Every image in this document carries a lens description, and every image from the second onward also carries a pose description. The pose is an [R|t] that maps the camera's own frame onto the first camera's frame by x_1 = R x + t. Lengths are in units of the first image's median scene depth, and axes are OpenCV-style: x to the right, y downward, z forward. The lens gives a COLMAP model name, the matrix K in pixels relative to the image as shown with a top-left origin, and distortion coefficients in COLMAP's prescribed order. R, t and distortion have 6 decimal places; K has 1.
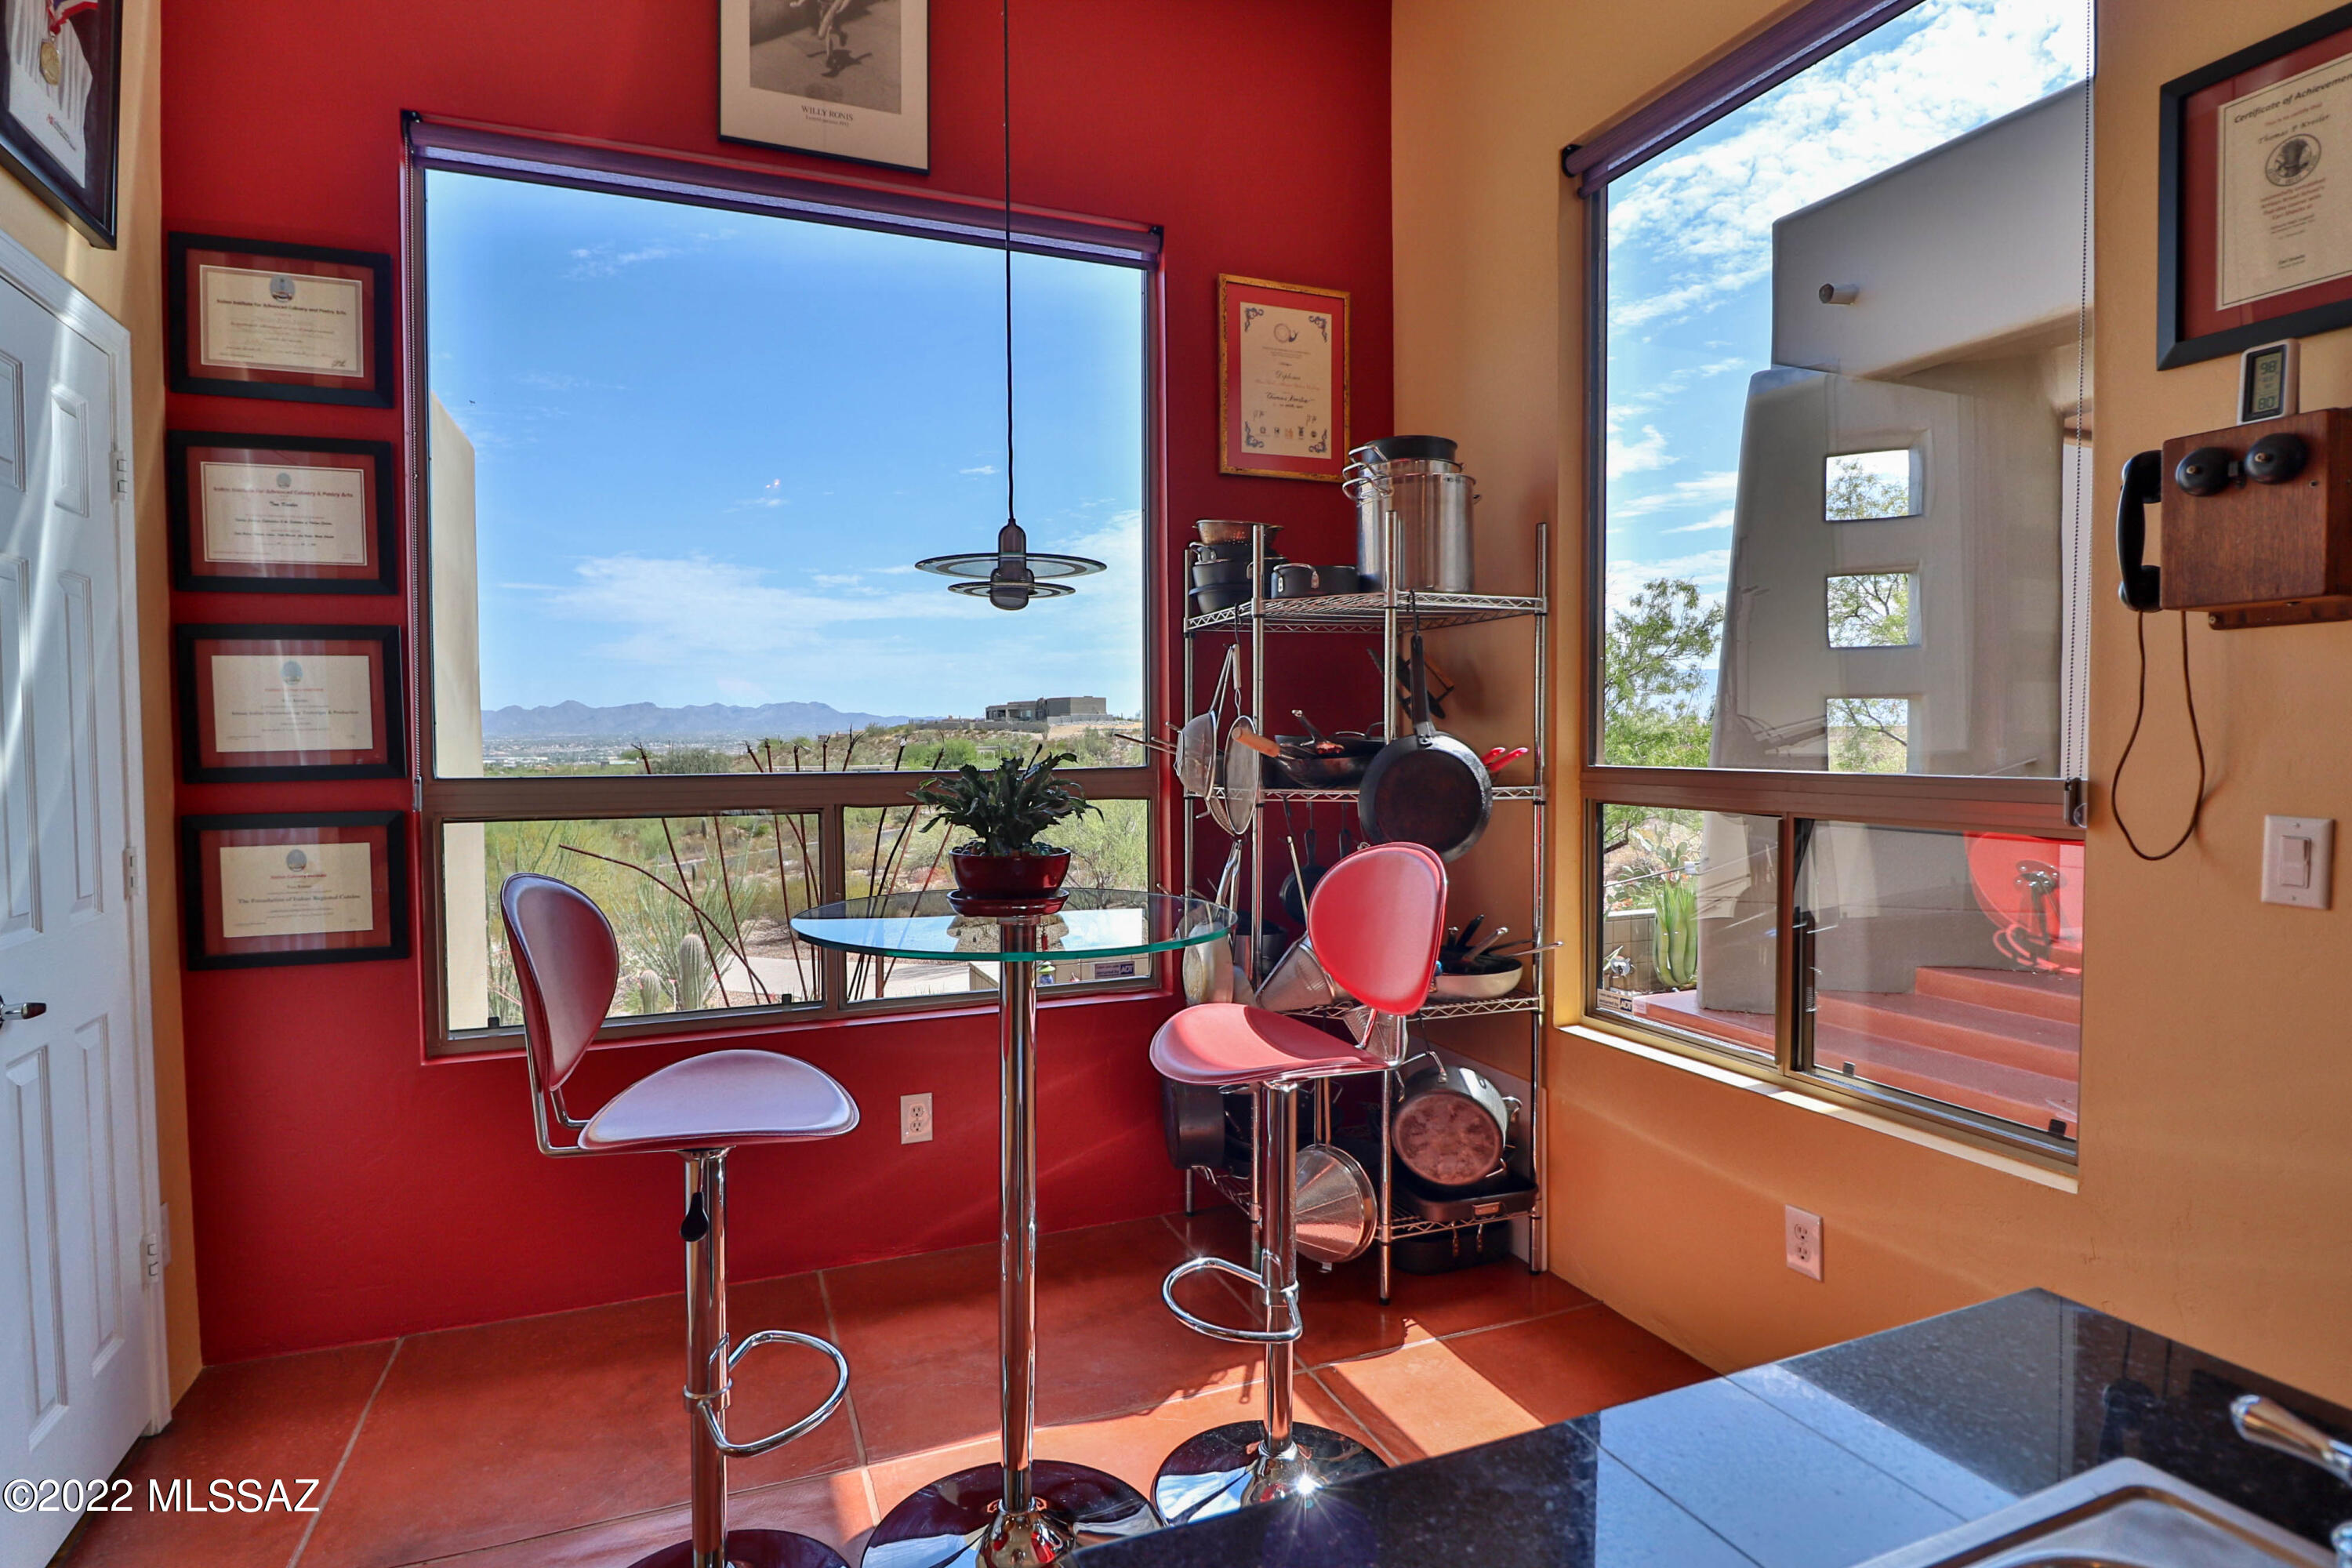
lens RADIAL K [[1221.9, 0, 1157.8], [0, 1221.9, 781.5], [0, 0, 1]] dist [-0.002014, -0.012117]
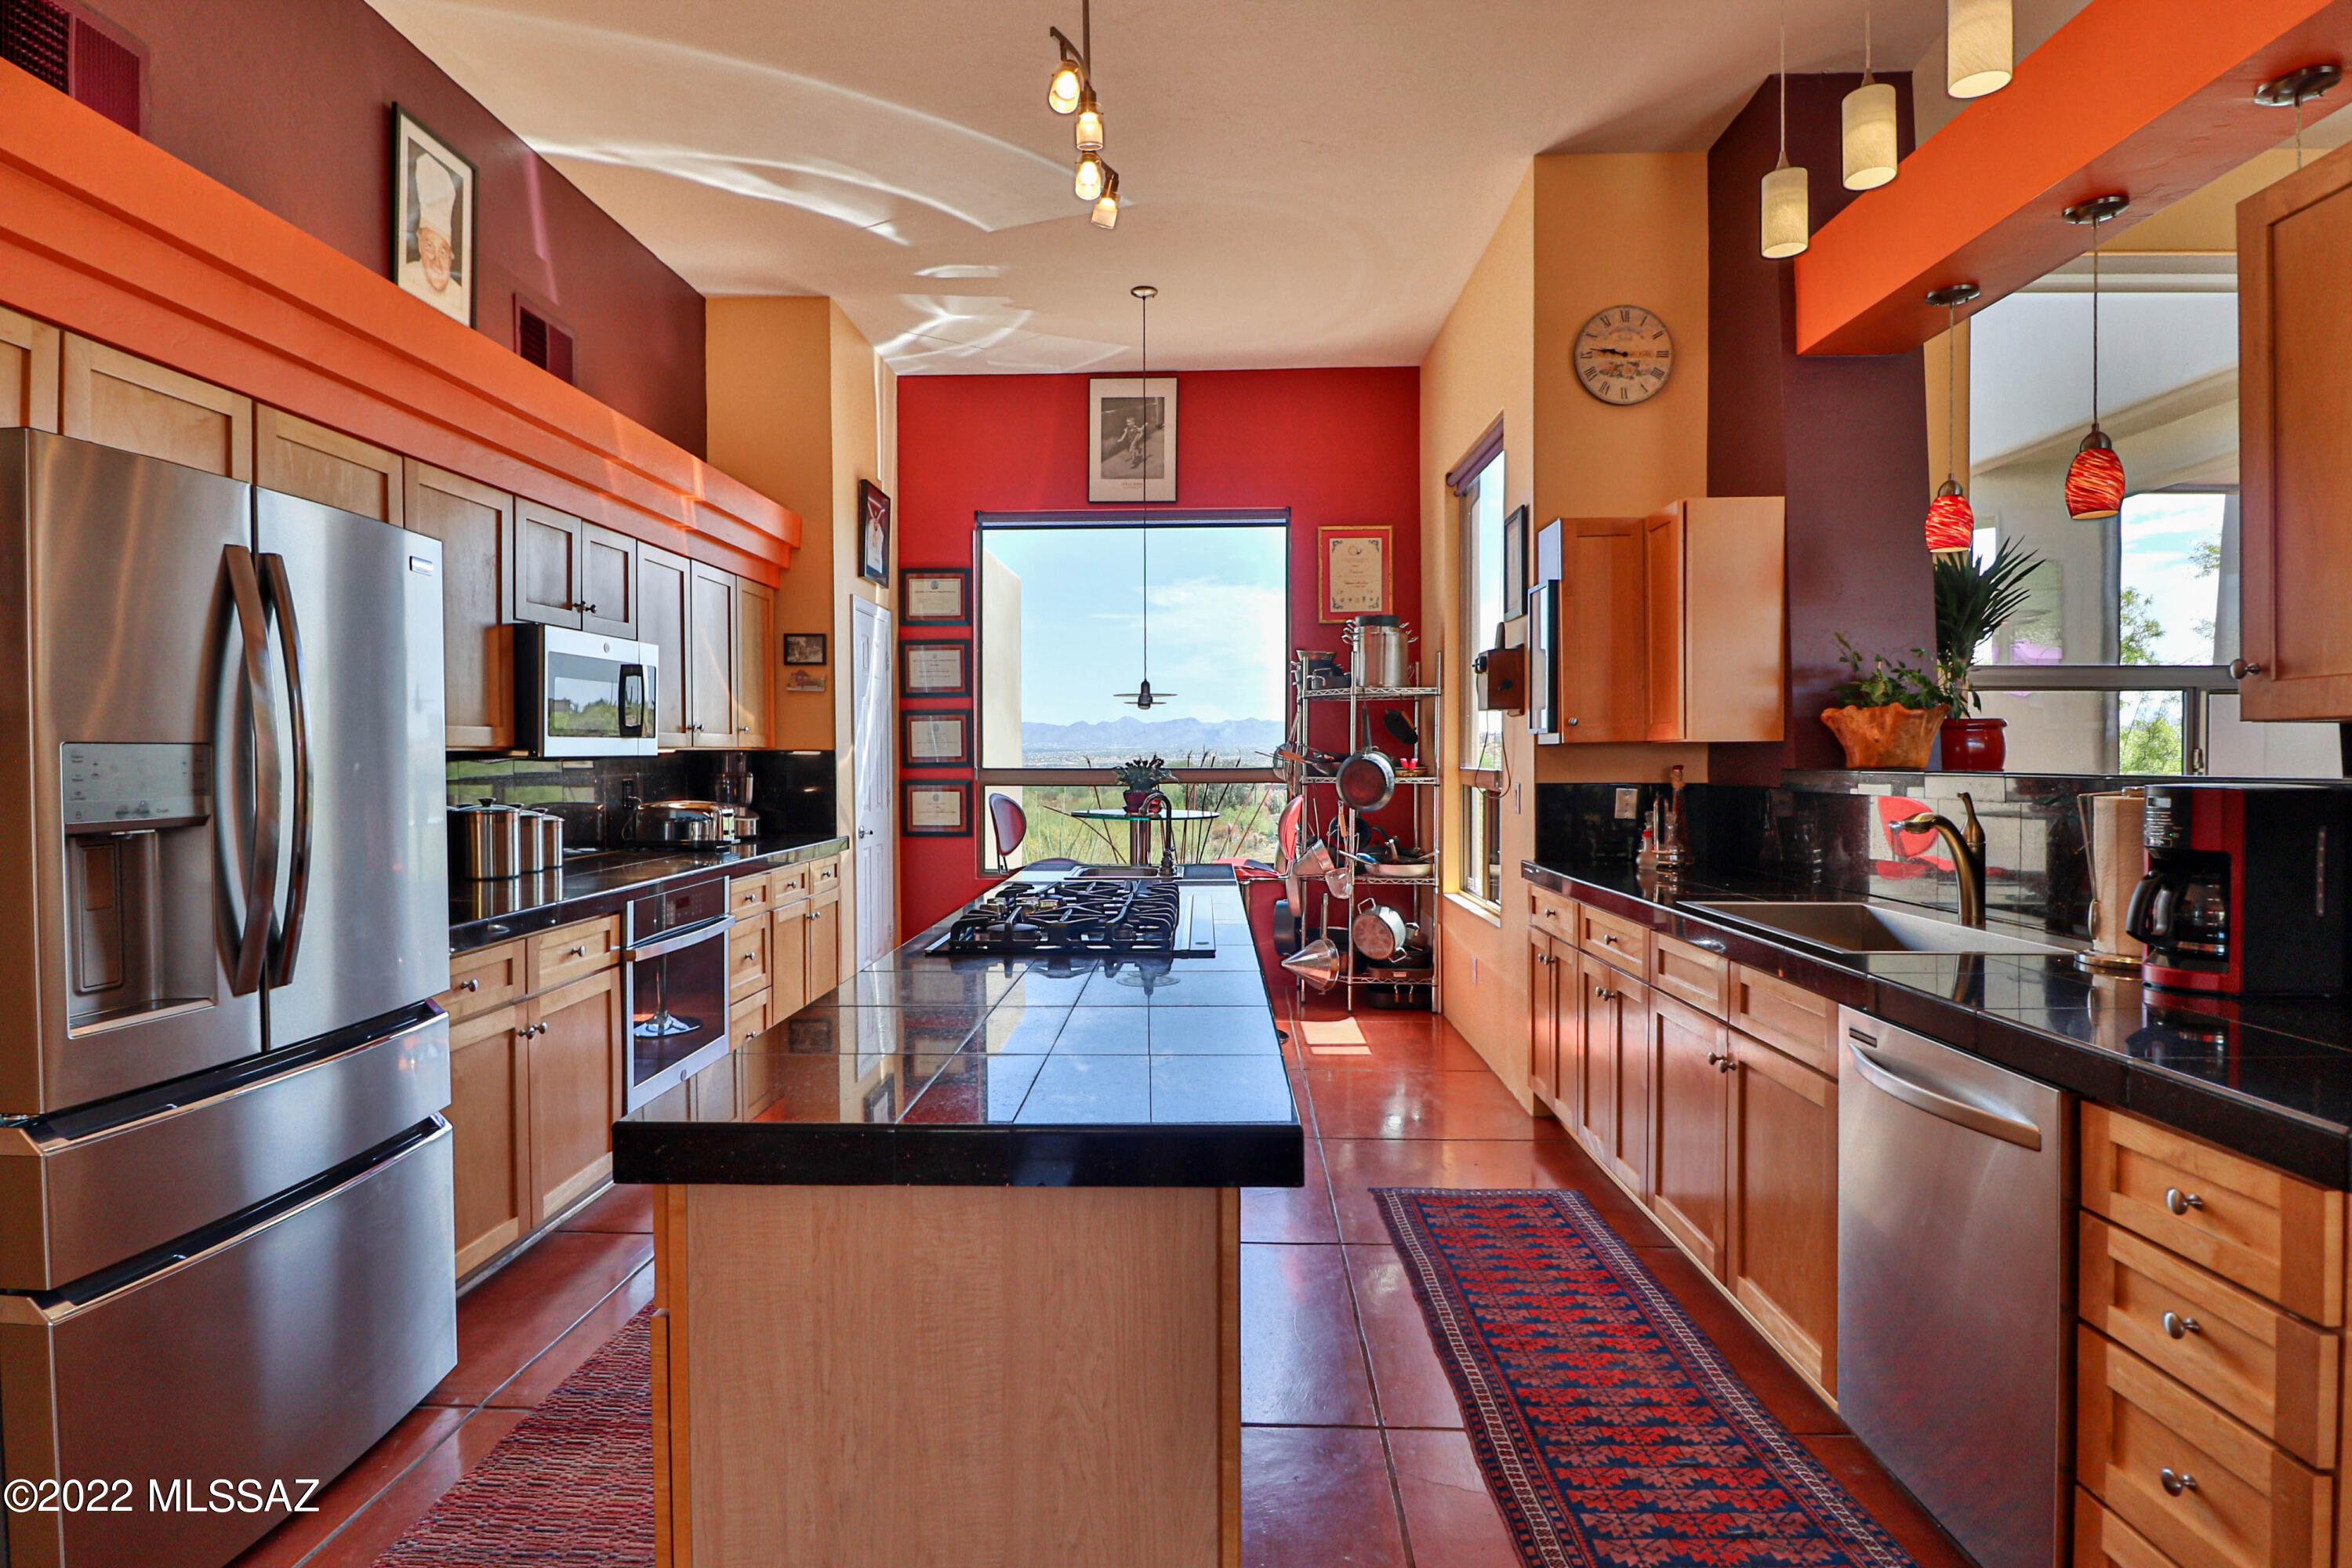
lens RADIAL K [[1221.9, 0, 1165.5], [0, 1221.9, 780.2], [0, 0, 1]] dist [-0.002014, -0.012117]
pose [[0.912569, 0.013445, -0.408702, 0.783390], [-0.017672, 0.999822, -0.006568, 0.032089], [0.408541, 0.013216, 0.912644, -1.149517]]
